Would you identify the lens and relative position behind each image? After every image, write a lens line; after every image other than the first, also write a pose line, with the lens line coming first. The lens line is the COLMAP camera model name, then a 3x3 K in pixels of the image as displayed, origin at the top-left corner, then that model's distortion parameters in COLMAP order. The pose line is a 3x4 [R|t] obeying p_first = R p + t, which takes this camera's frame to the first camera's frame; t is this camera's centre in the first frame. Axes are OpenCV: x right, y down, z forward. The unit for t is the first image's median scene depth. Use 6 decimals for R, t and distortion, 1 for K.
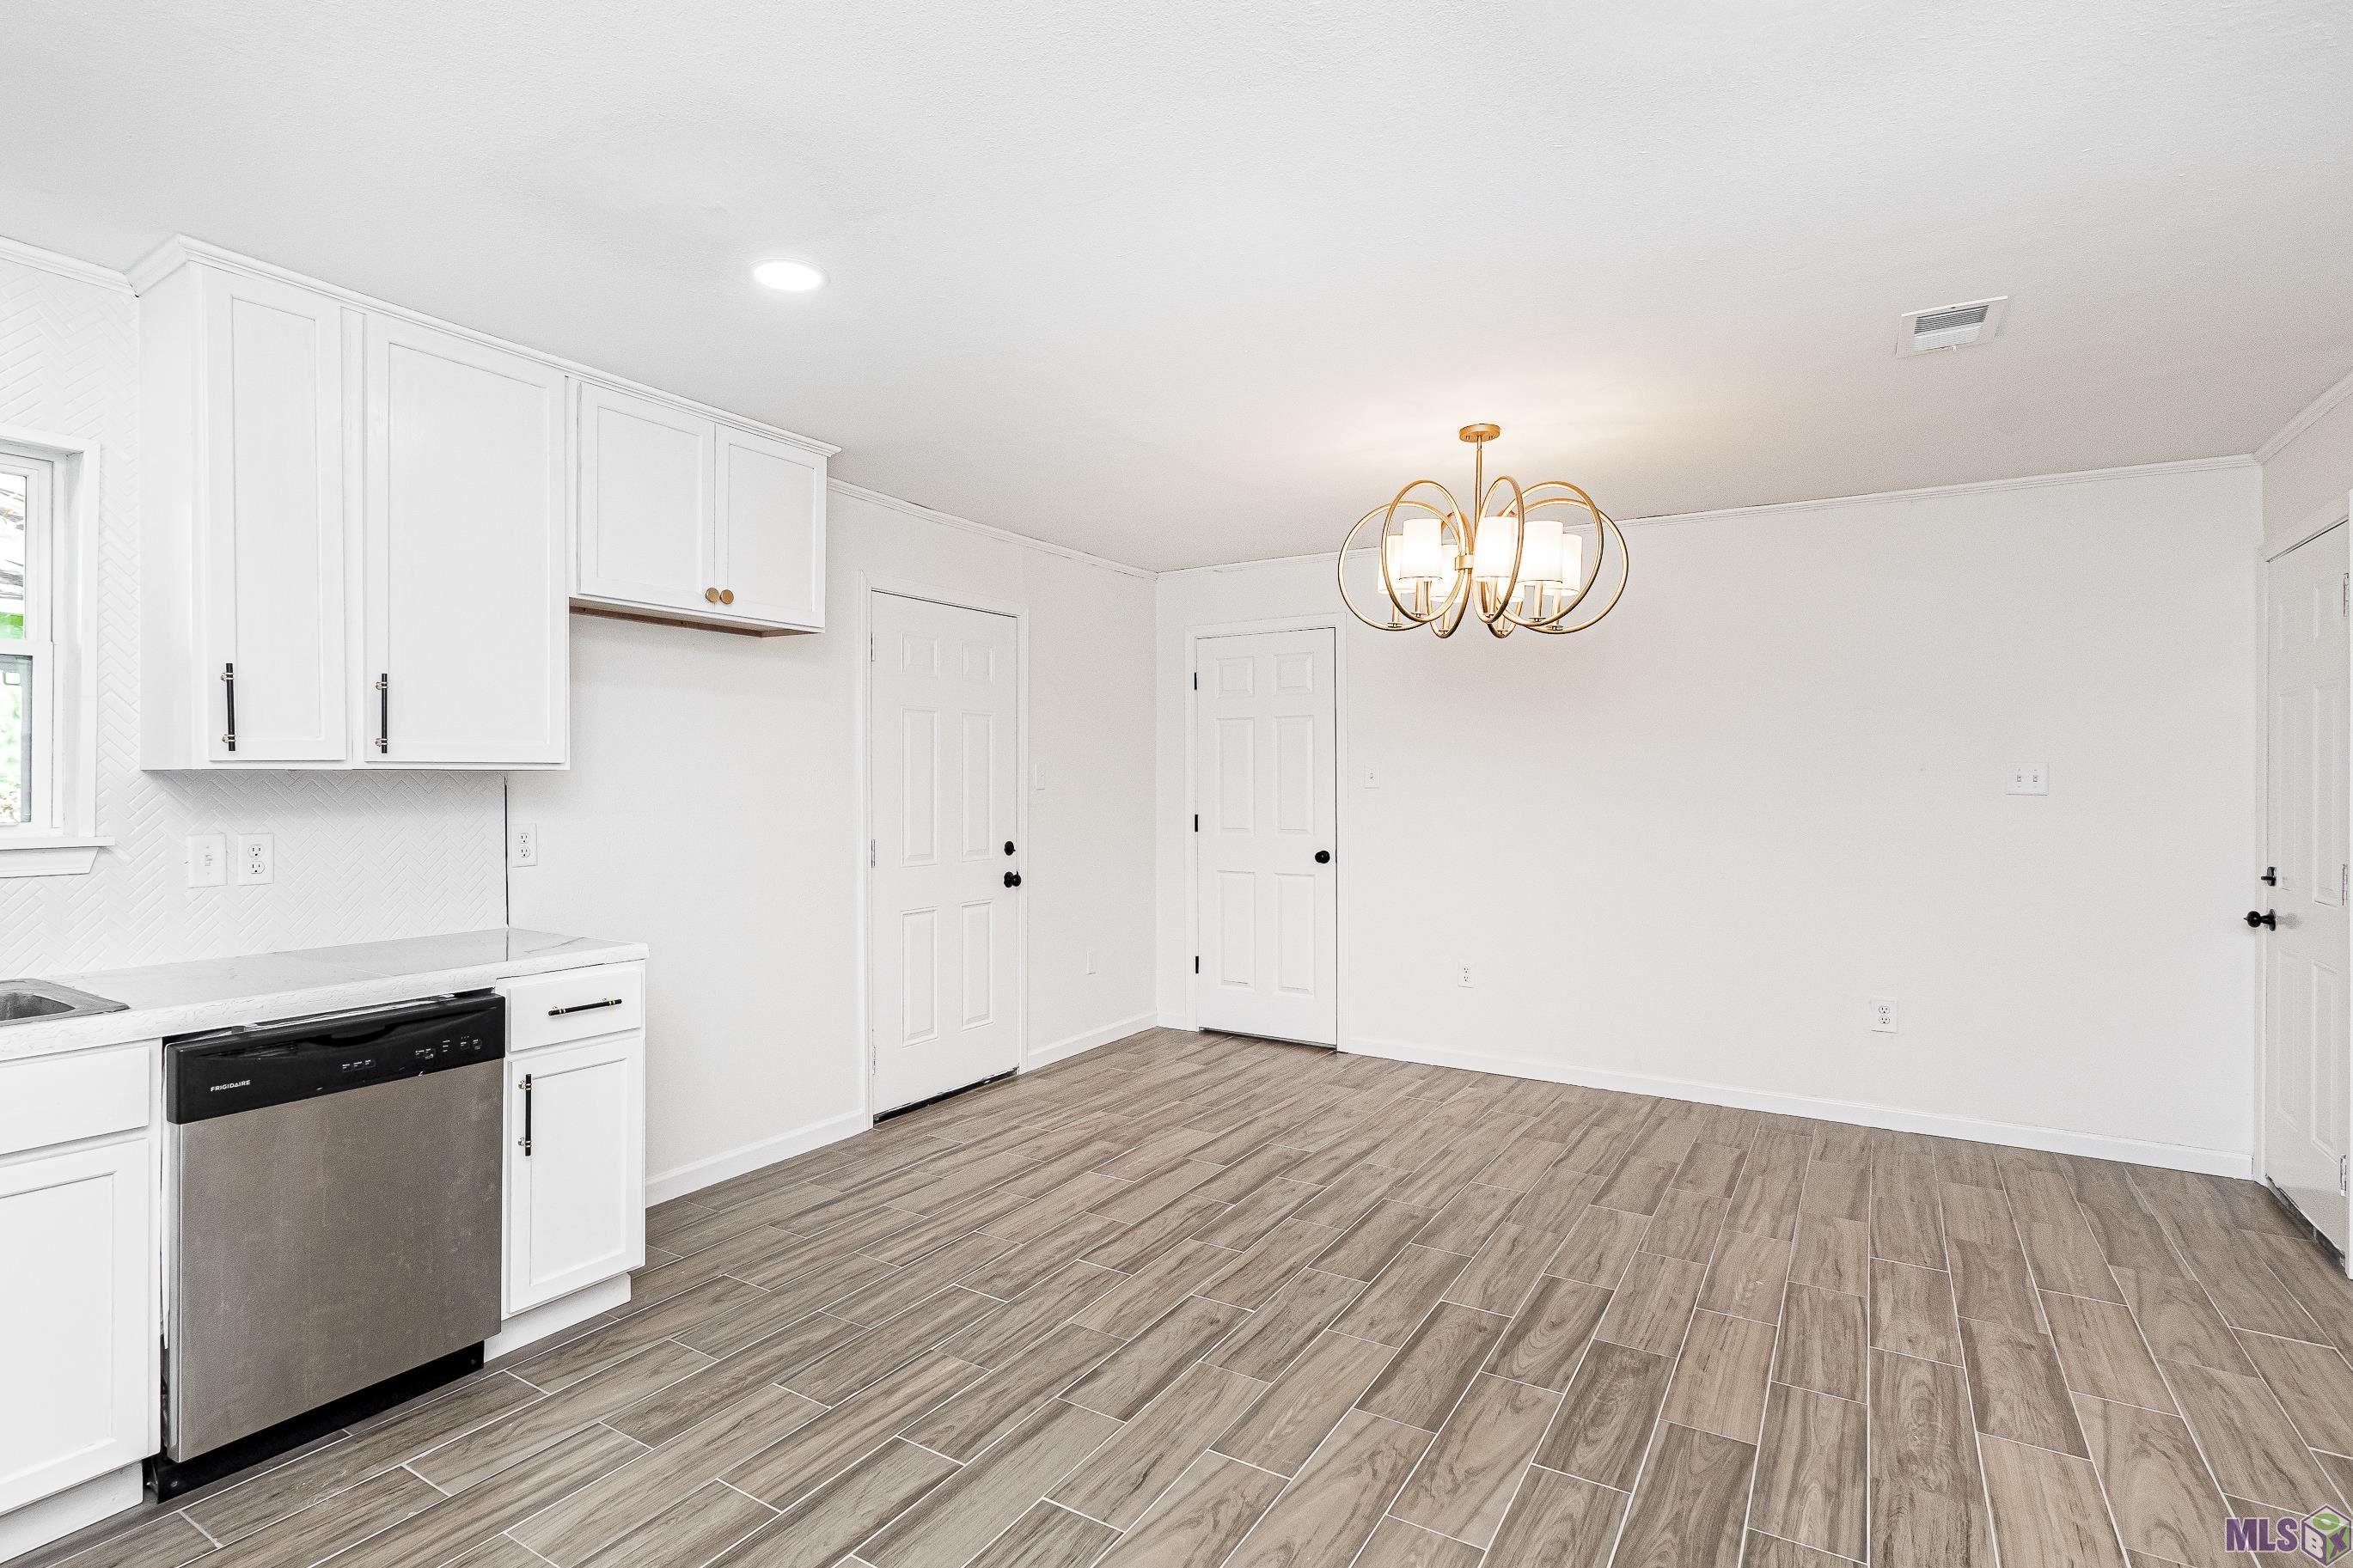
lens RADIAL K [[1239.5, 0, 1066.9], [0, 1239.5, 768.7], [0, 0, 1]] dist [-0.006789, -0.000839]
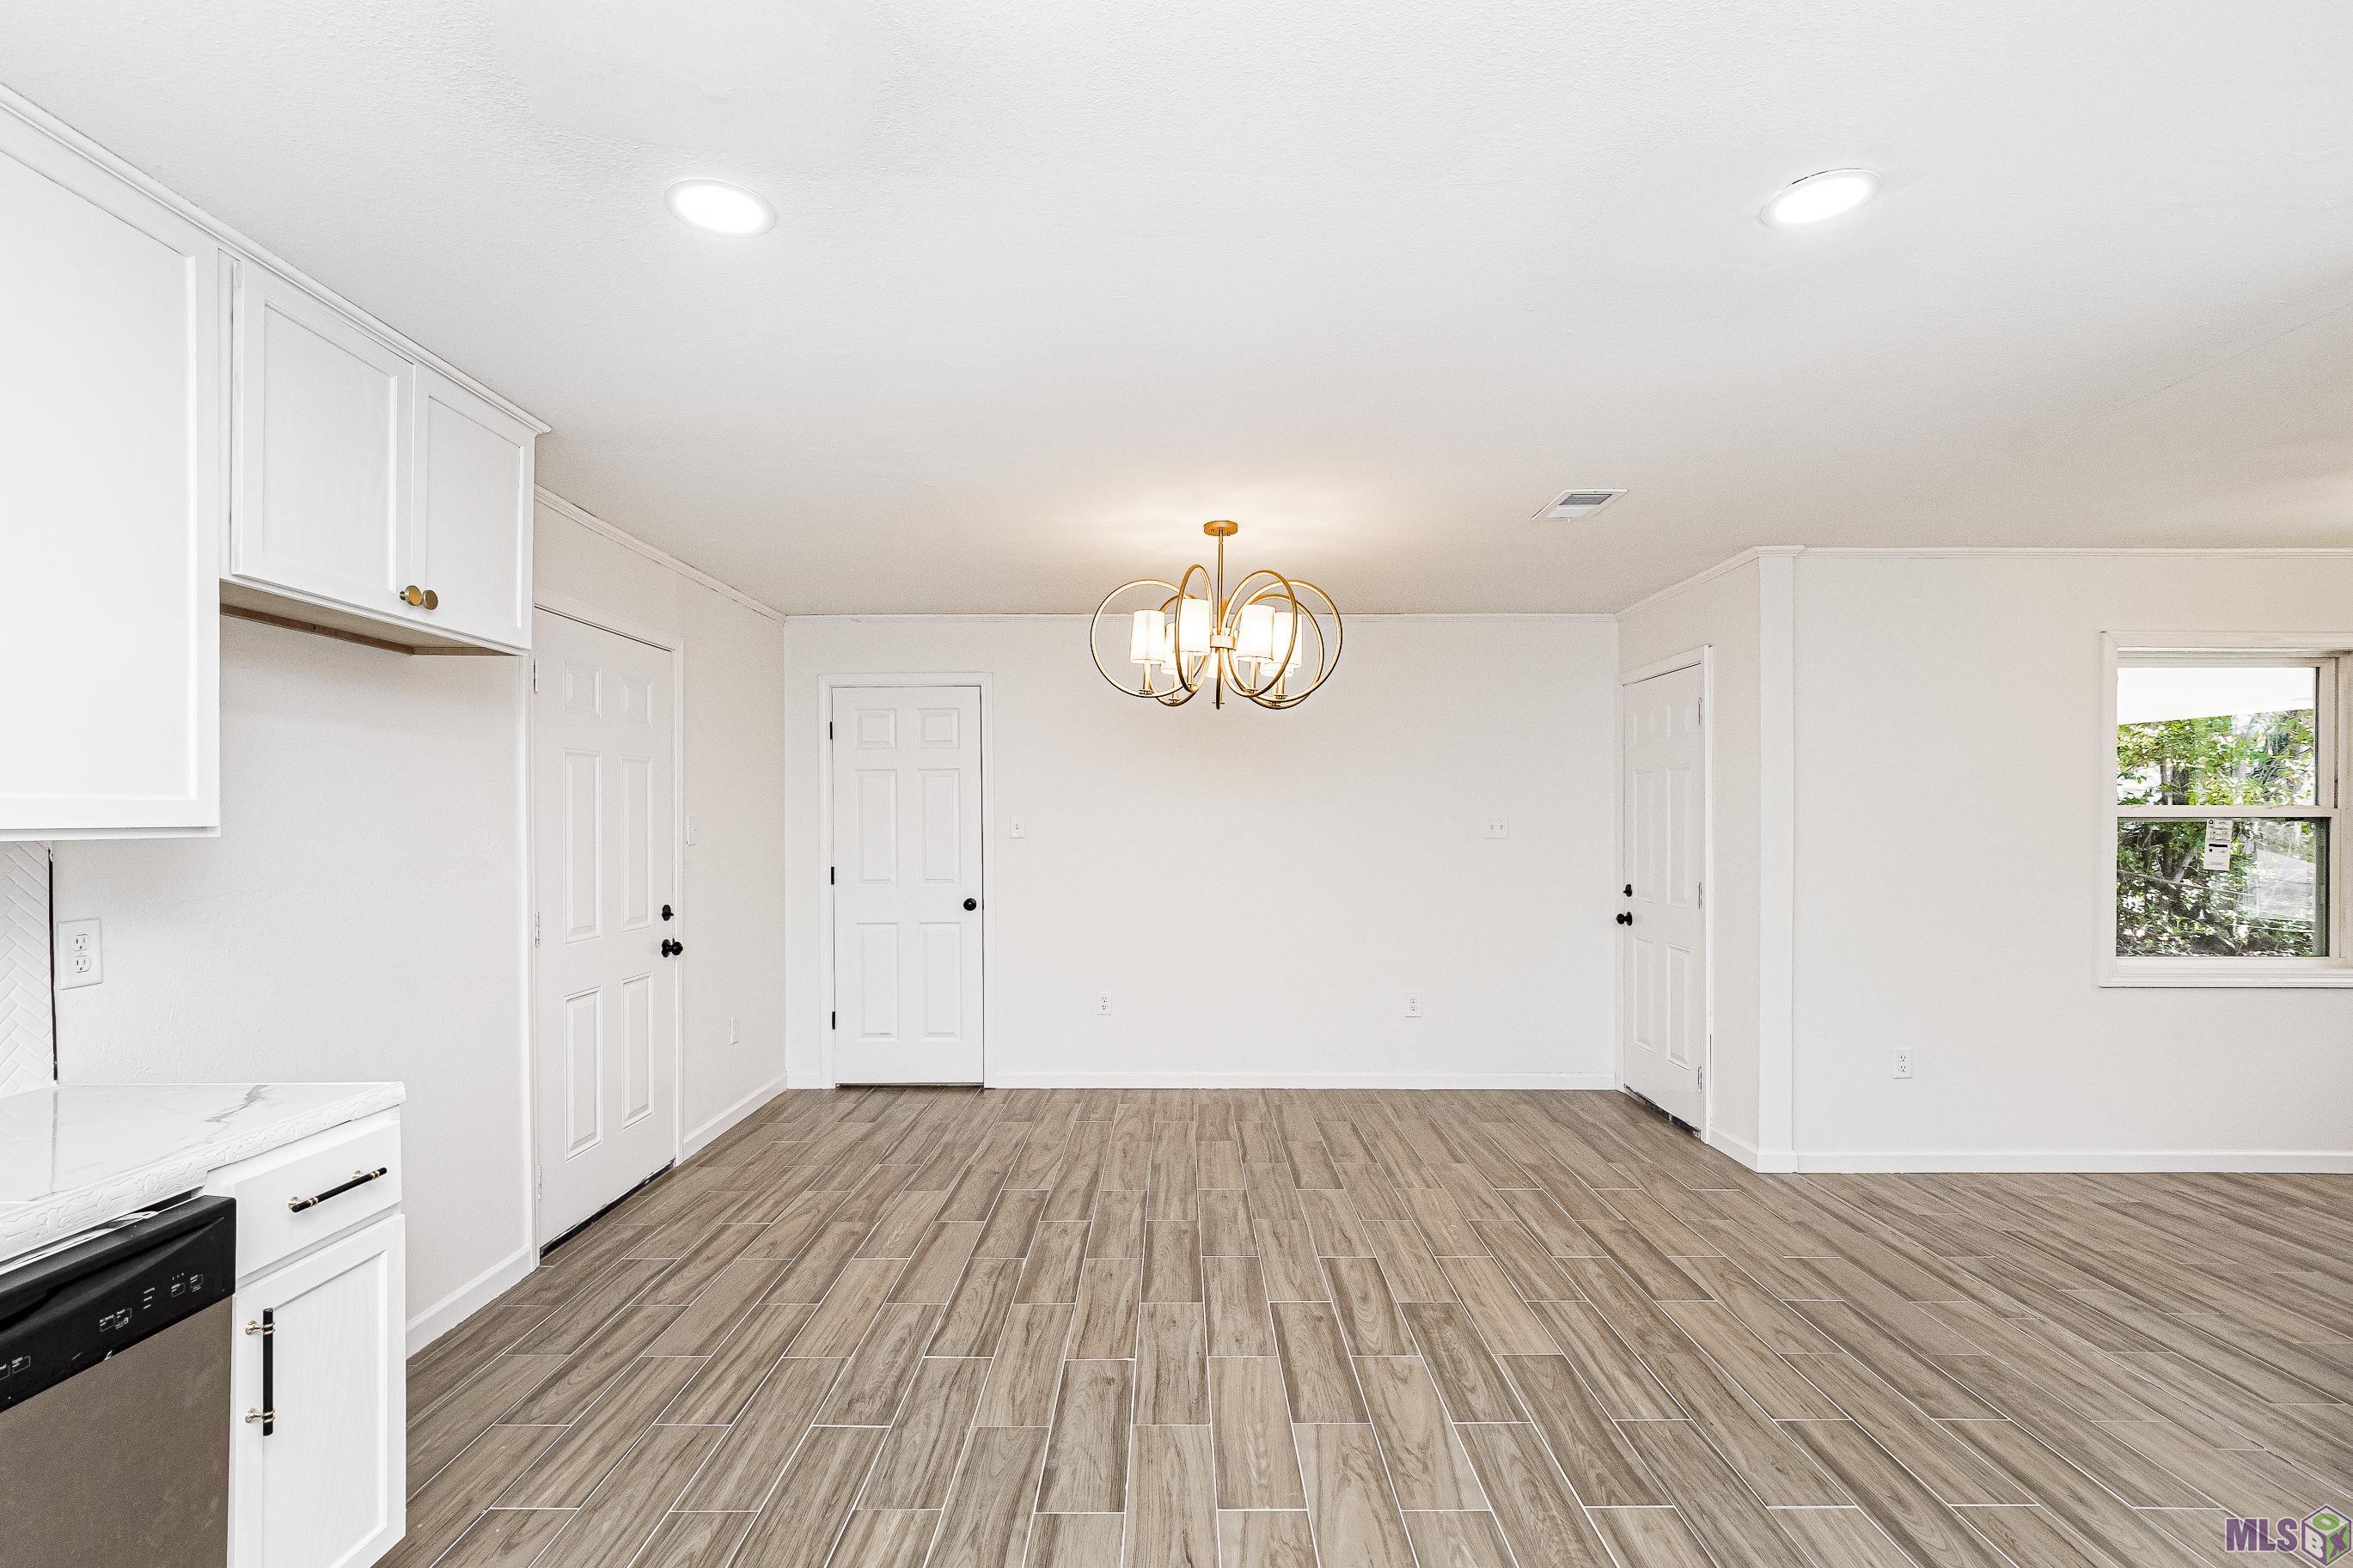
lens RADIAL K [[1123.2, 0, 1216.6], [0, 1123.2, 811.7], [0, 0, 1]] dist [-0.002920, -0.001072]
pose [[0.813612, 0.000427, 0.581409, -0.300183], [-0.000264, 1.000000, -0.000365, -0.011978], [-0.581409, 0.000143, 0.813612, 0.186366]]
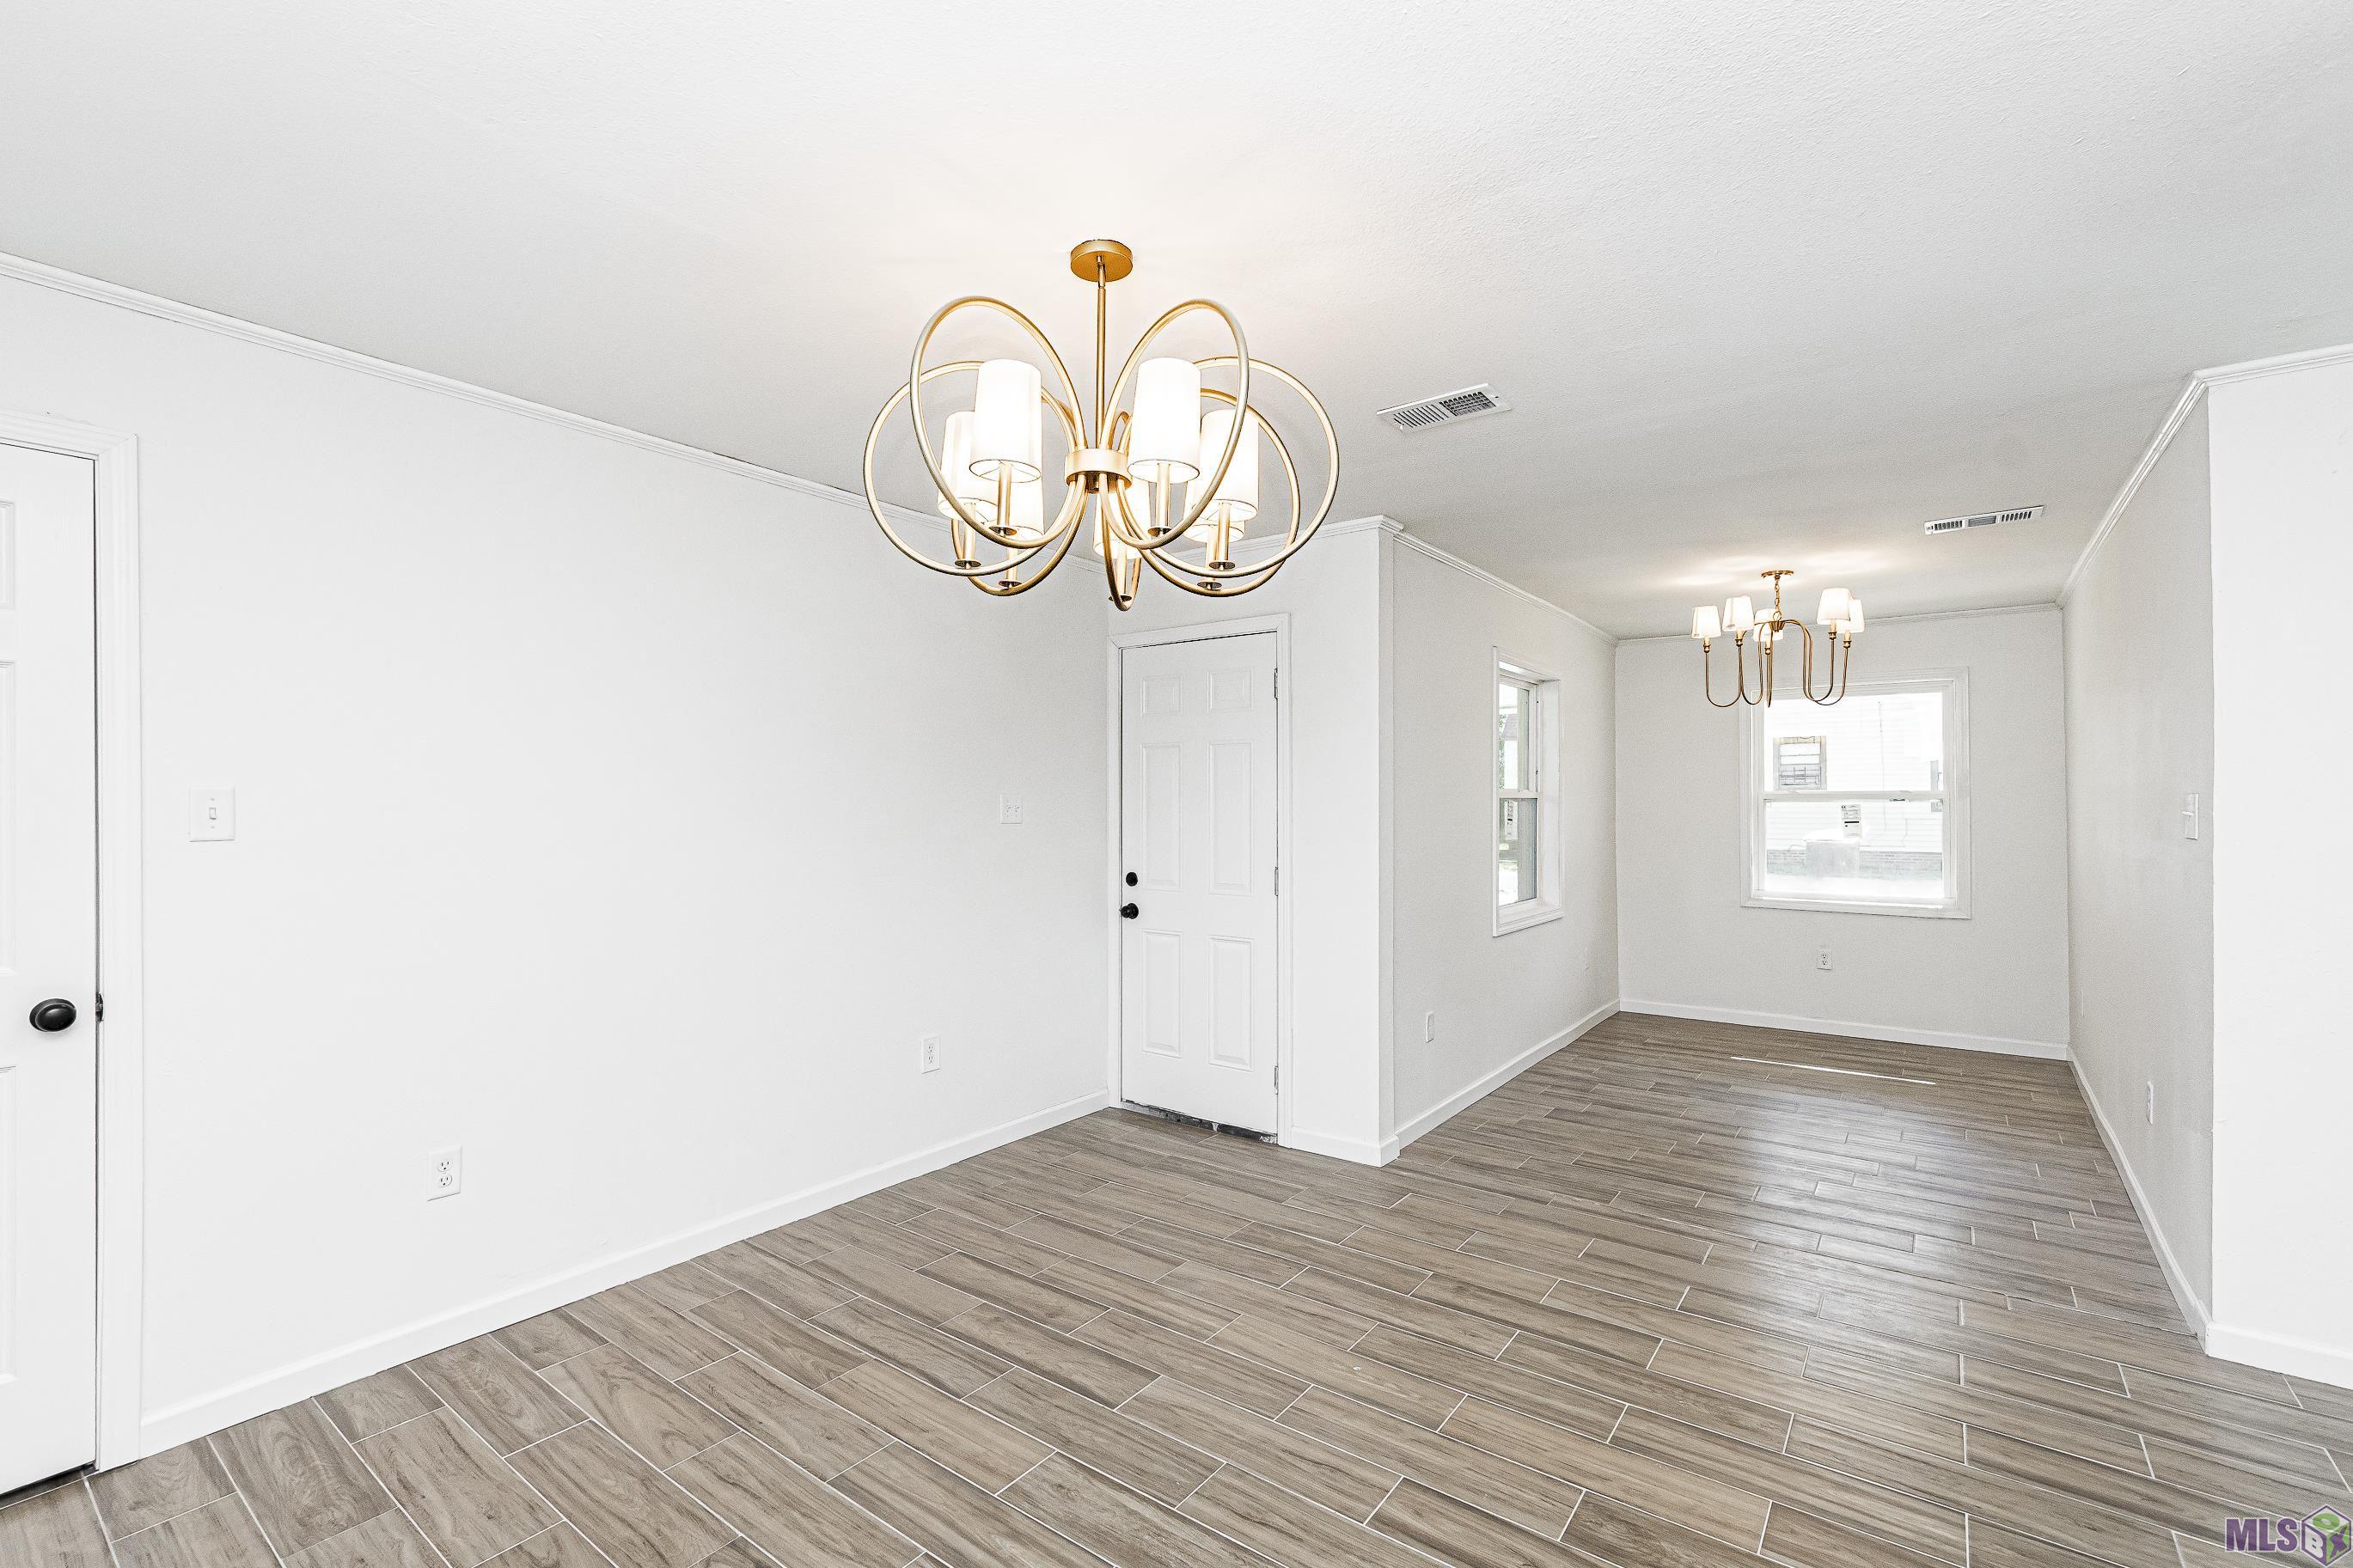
lens RADIAL K [[1053.9, 0, 1211.0], [0, 1053.9, 799.8], [0, 0, 1]] dist [-0.001313, -0.000323]
pose [[0.025893, -0.007063, 0.999640, -0.213066], [-0.011937, 0.999902, 0.007374, -0.011228], [-0.999593, -0.012124, 0.025807, 1.038914]]
